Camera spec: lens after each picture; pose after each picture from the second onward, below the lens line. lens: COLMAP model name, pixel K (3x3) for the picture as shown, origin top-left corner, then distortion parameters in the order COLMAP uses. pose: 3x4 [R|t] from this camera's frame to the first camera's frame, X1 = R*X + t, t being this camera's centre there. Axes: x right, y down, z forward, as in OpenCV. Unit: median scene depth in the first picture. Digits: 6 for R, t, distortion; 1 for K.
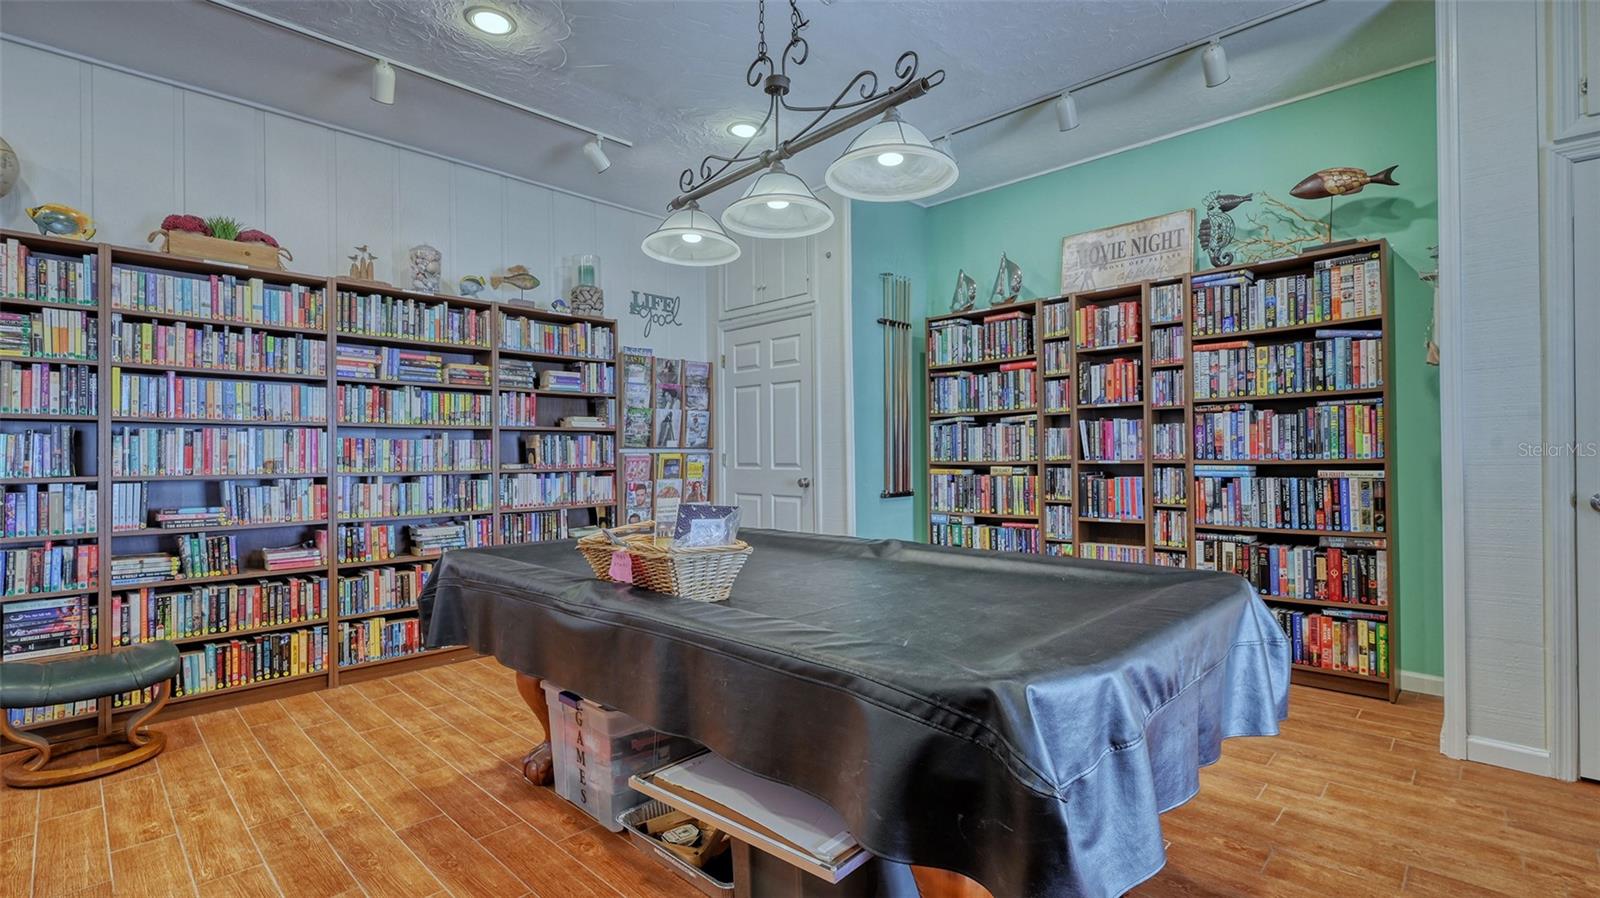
lens RADIAL K [[722.3, 0, 804.5], [0, 722.3, 454.3], [0, 0, 1]] dist [0.004959, 0.000260]
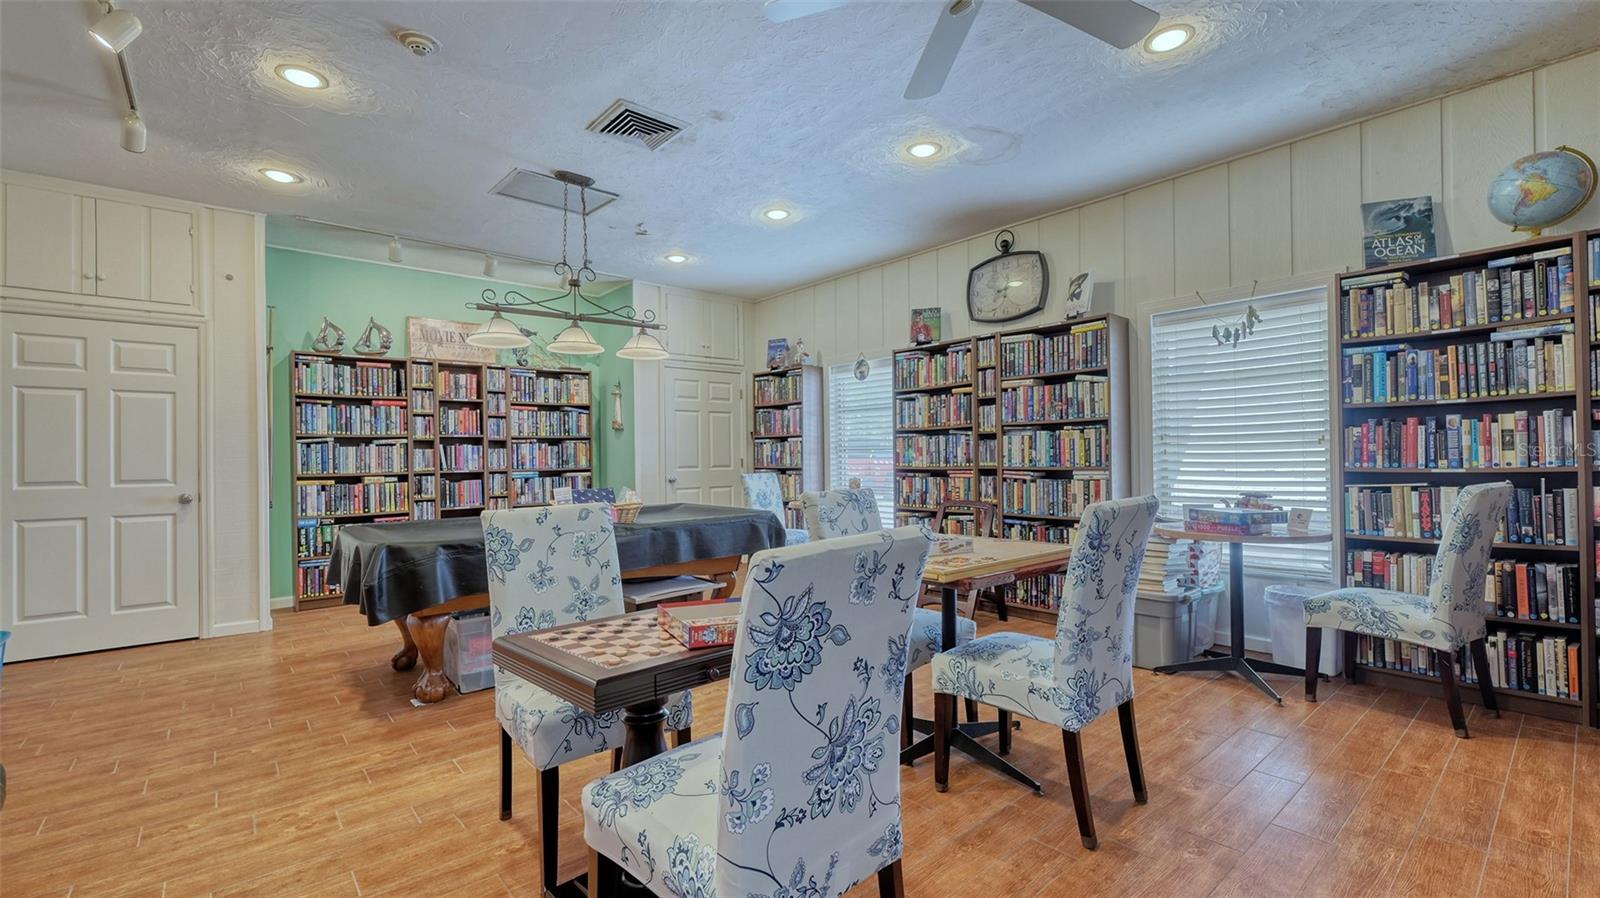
lens RADIAL K [[698.7, 0, 805.2], [0, 698.7, 449.9], [0, 0, 1]] dist [-0.001700, 0.000081]
pose [[0.087625, 0.017273, 0.996004, -1.026452], [0.010001, 0.999784, -0.018218, -0.001266], [-0.996103, 0.011557, 0.087433, 0.101566]]
